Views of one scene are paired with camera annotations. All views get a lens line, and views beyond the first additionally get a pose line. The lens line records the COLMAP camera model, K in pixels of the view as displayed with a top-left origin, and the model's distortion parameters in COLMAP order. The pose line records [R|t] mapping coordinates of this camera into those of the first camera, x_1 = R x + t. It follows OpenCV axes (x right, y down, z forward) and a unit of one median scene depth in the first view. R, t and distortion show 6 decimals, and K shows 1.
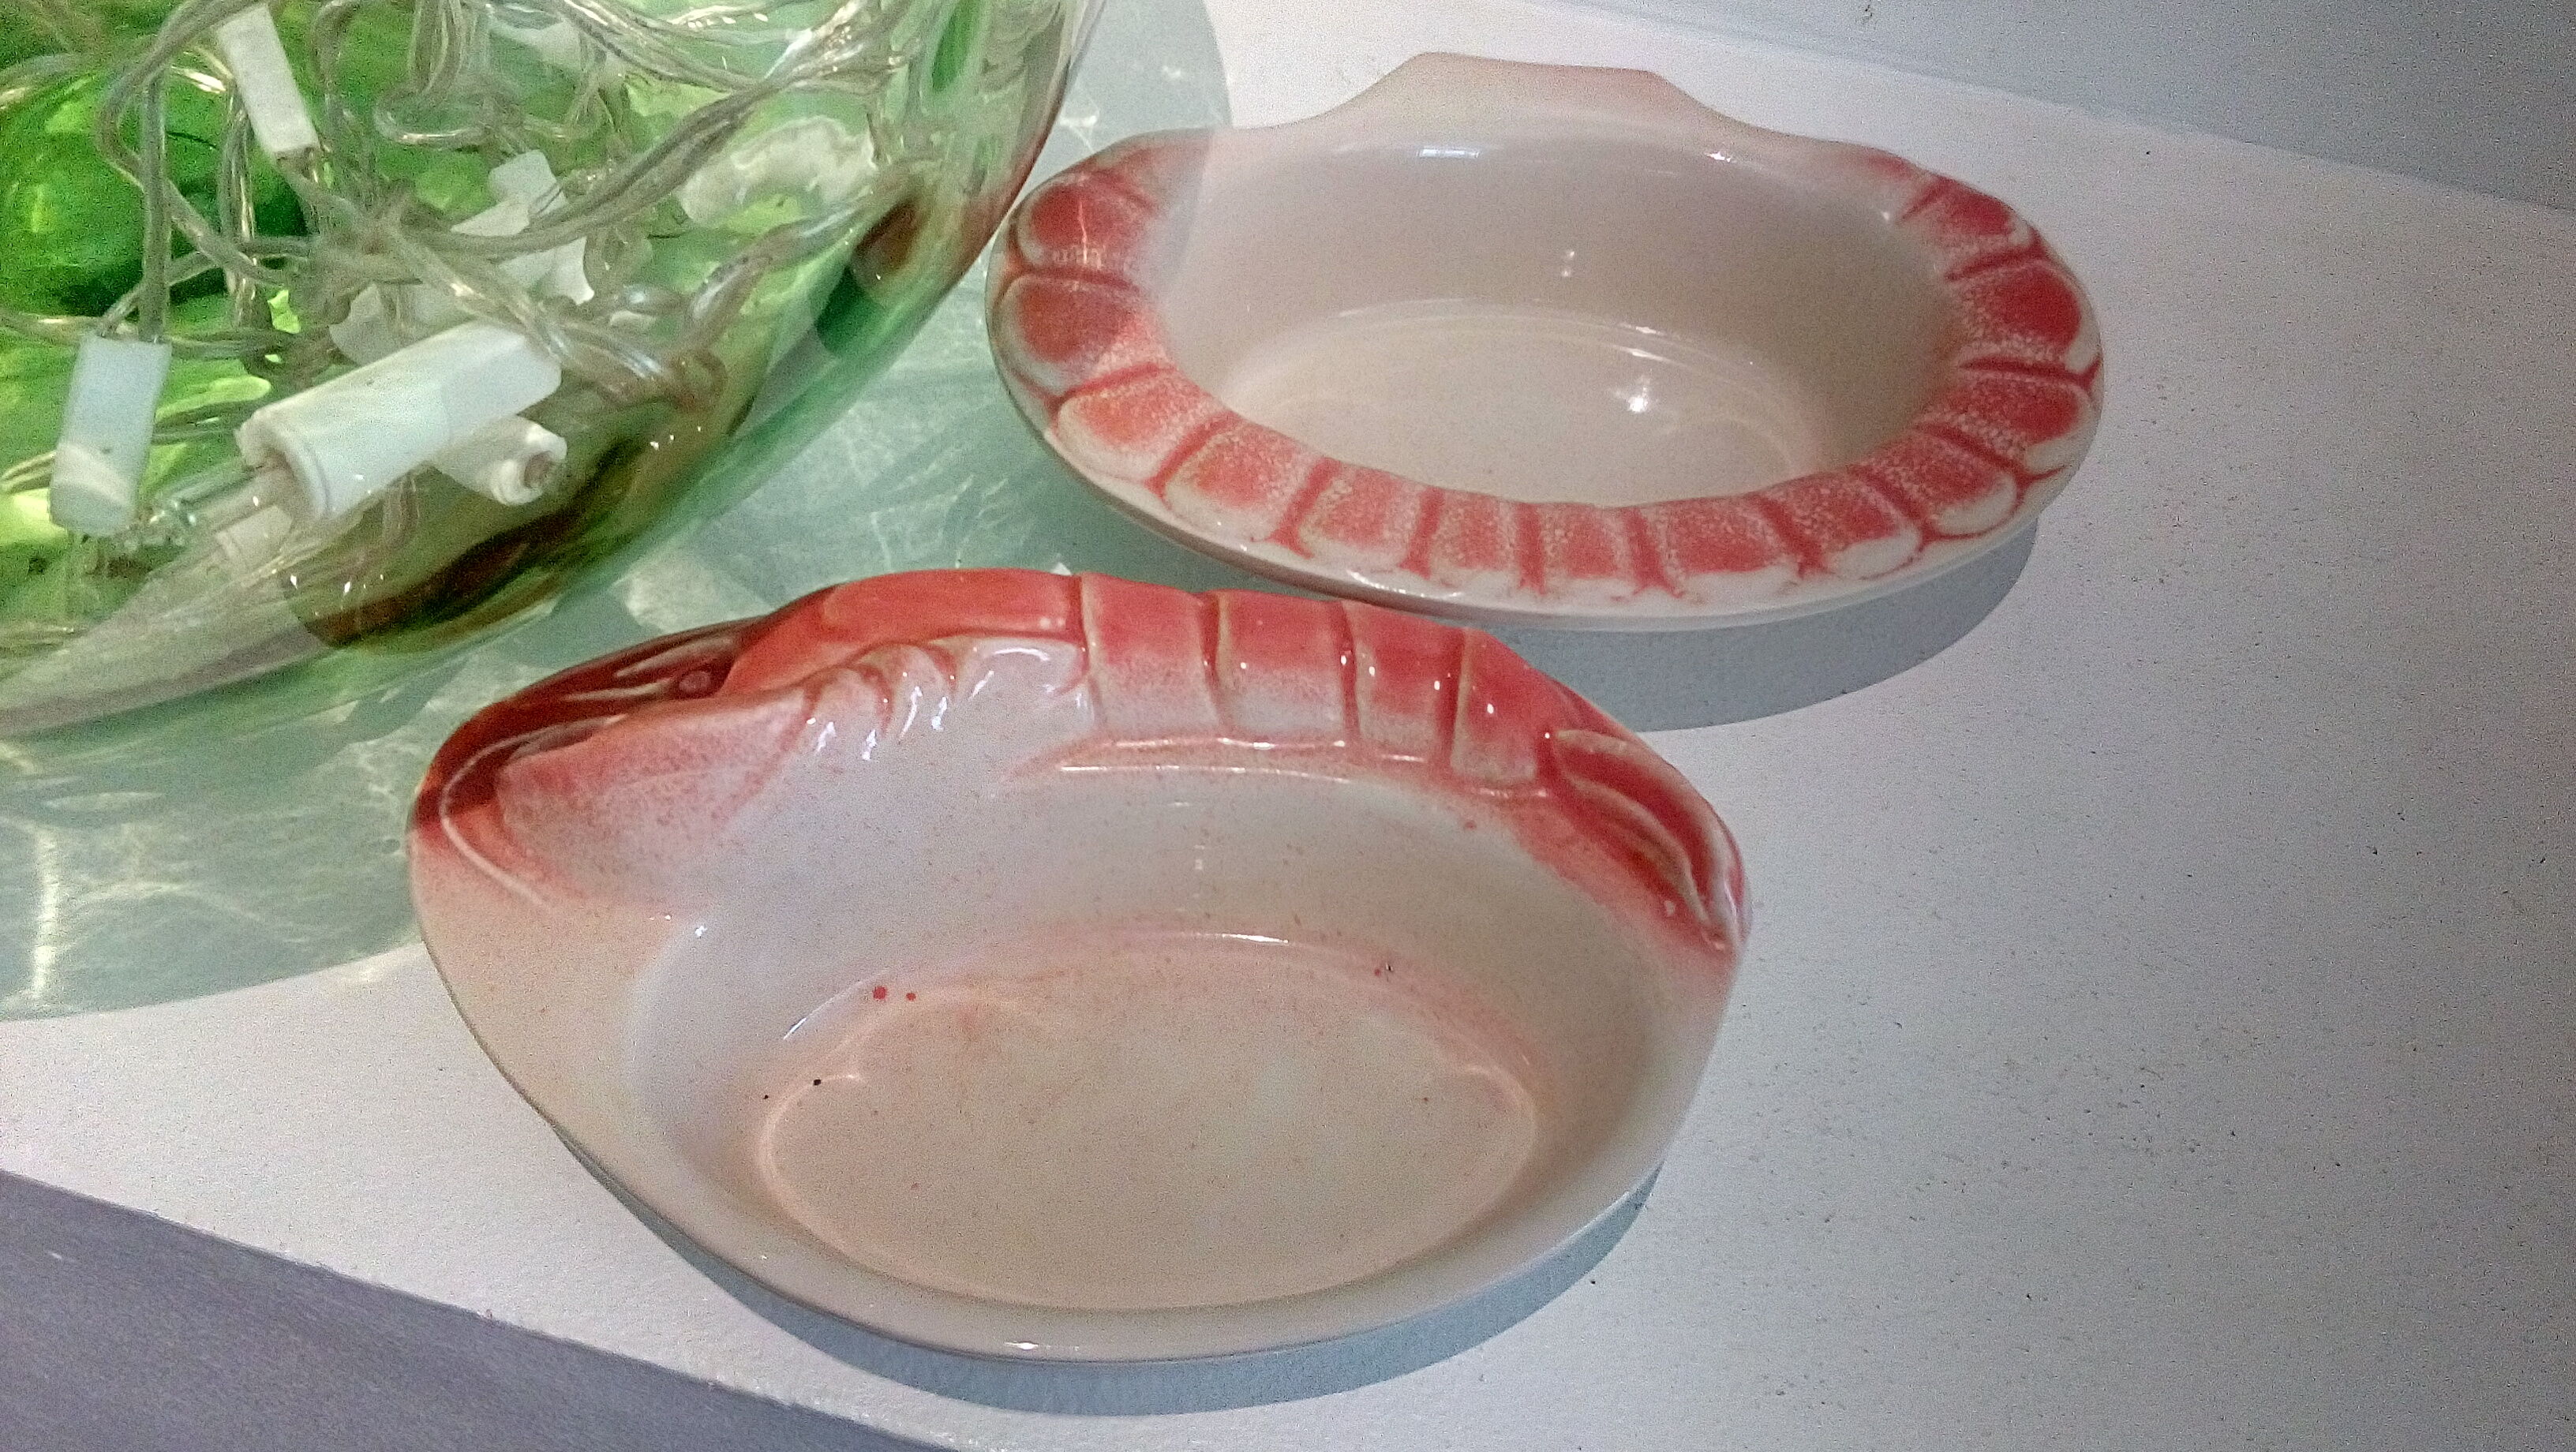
lens RADIAL K [[2097.2, 0, 1299.3], [0, 2097.2, 741.0], [0, 0, 1]] dist [0.172187, -0.297152]
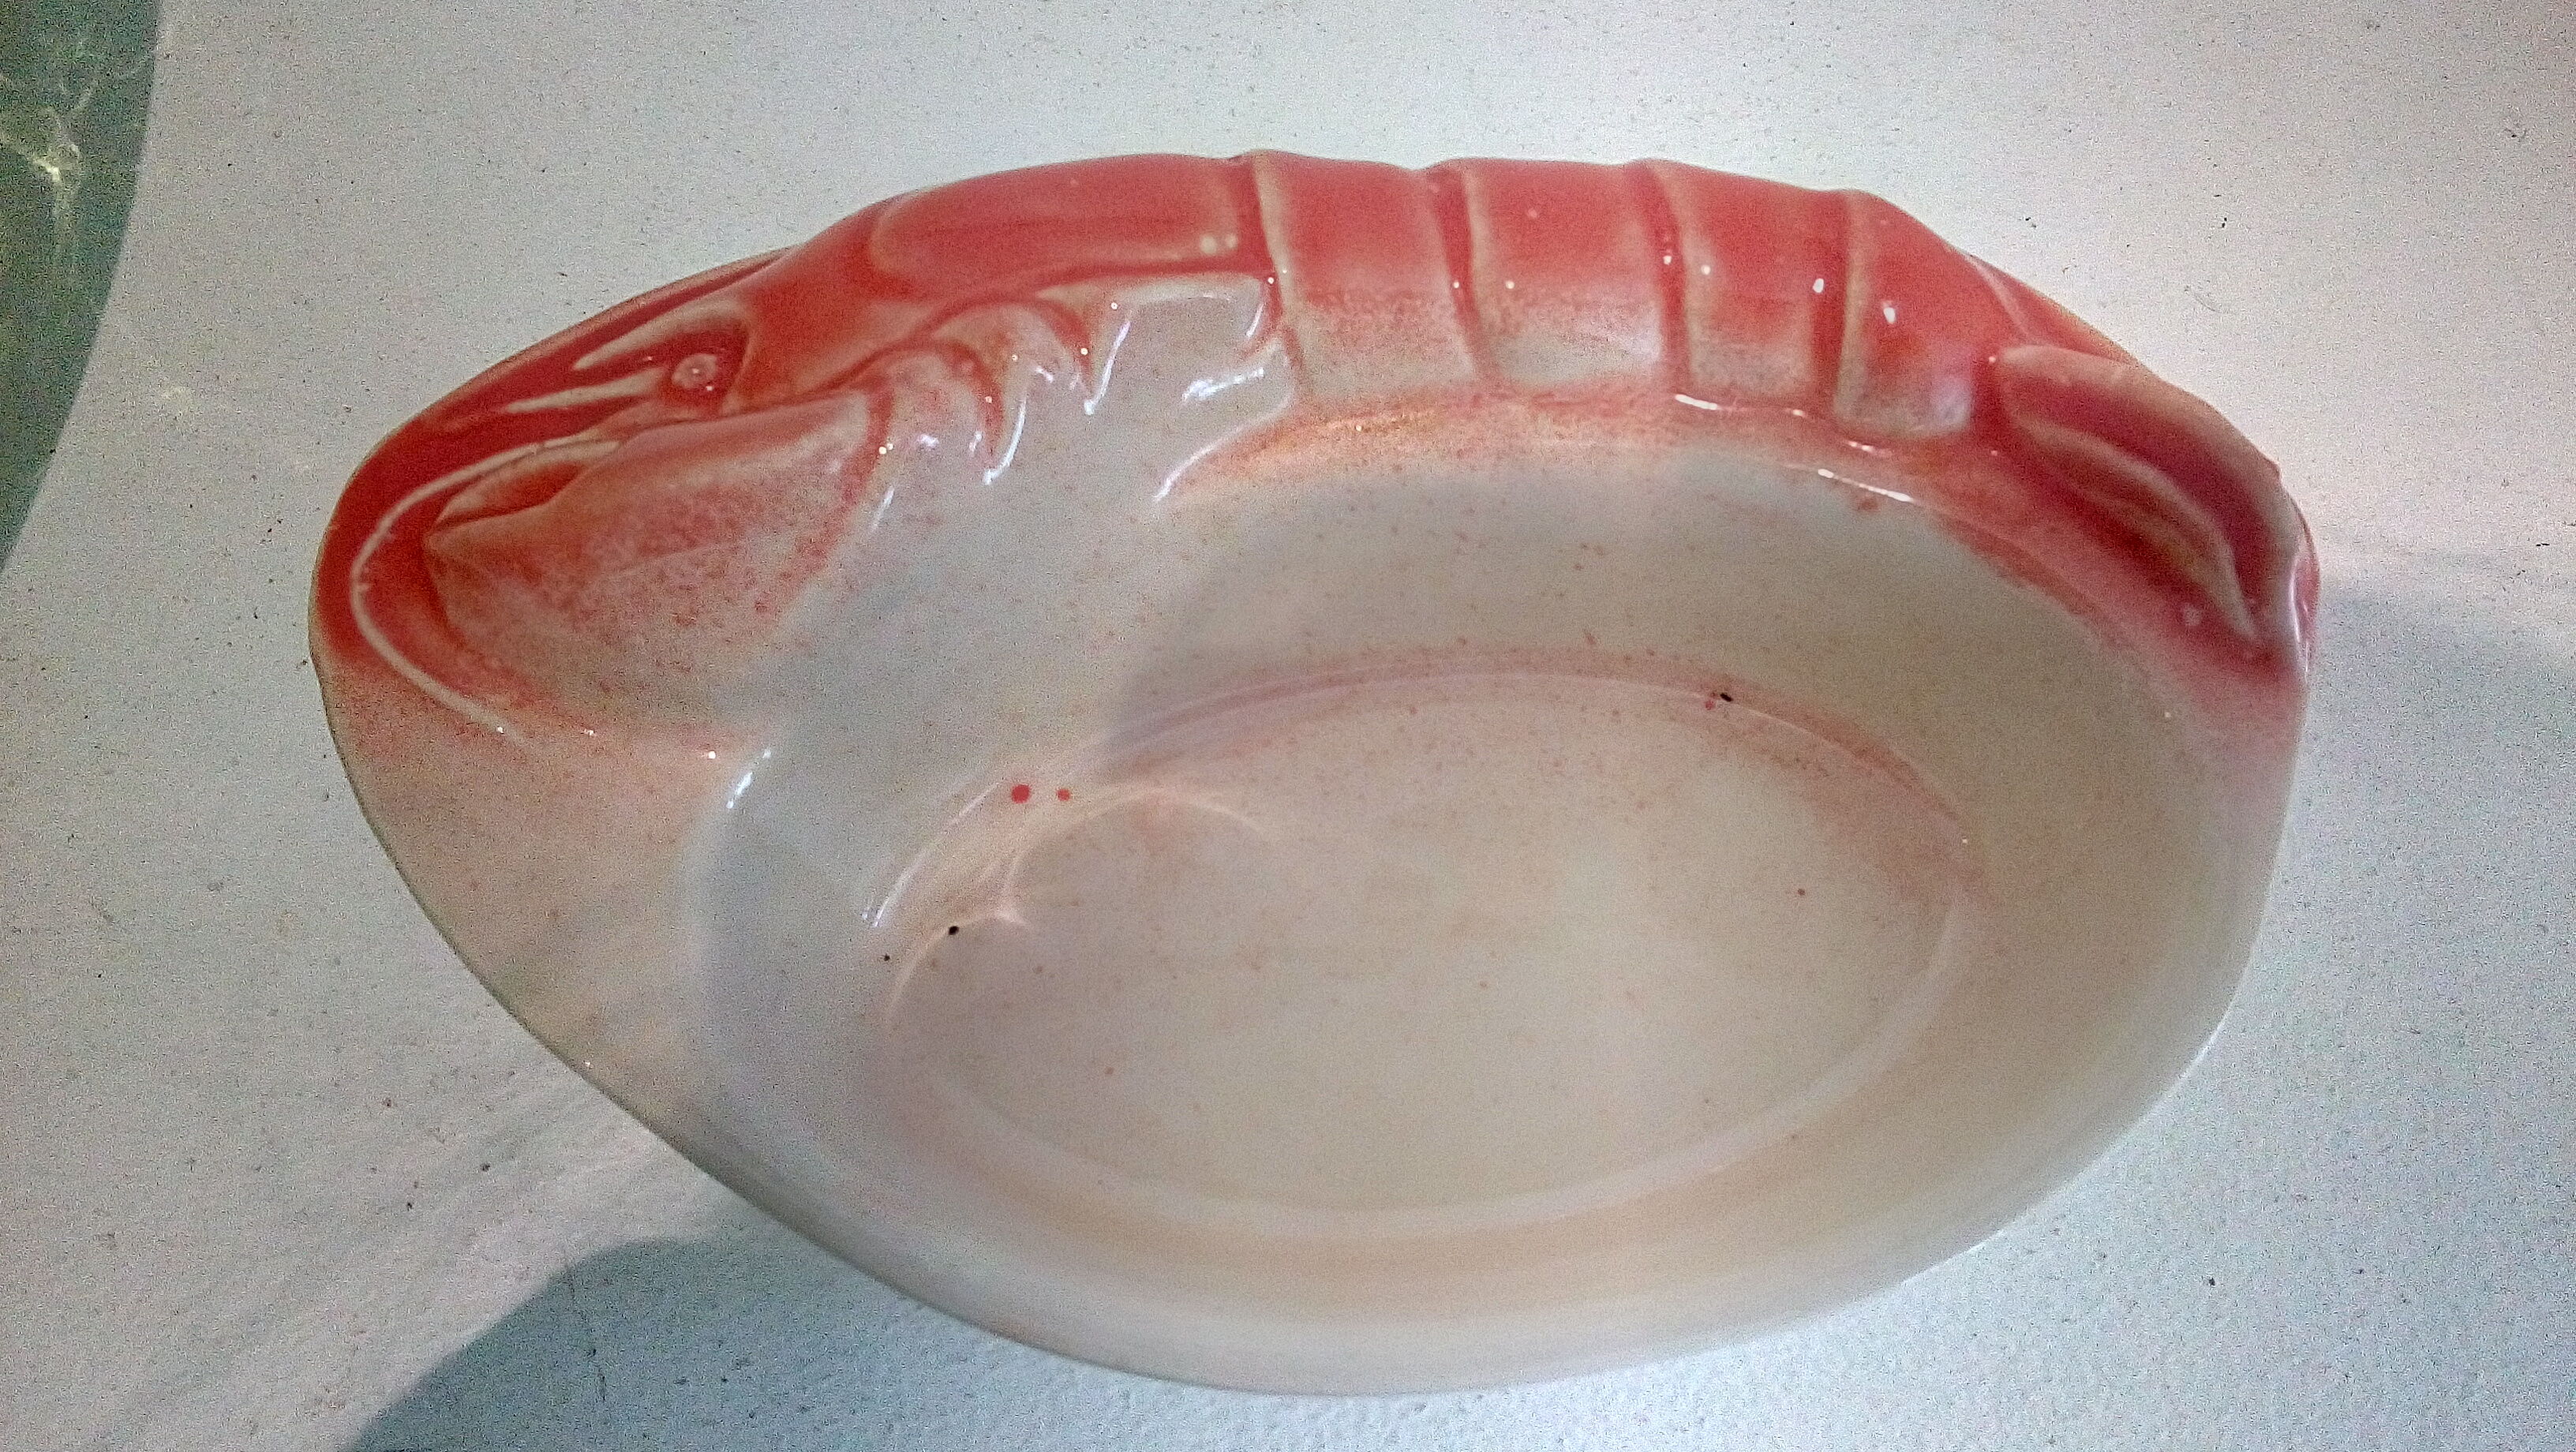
lens RADIAL K [[2097.2, 0, 1299.3], [0, 2097.2, 741.0], [0, 0, 1]] dist [0.172187, -0.297152]
pose [[0.997254, -0.070972, -0.021148, -0.091694], [0.074044, 0.960781, 0.267241, -0.083262], [0.001352, -0.268073, 0.963398, 0.333565]]
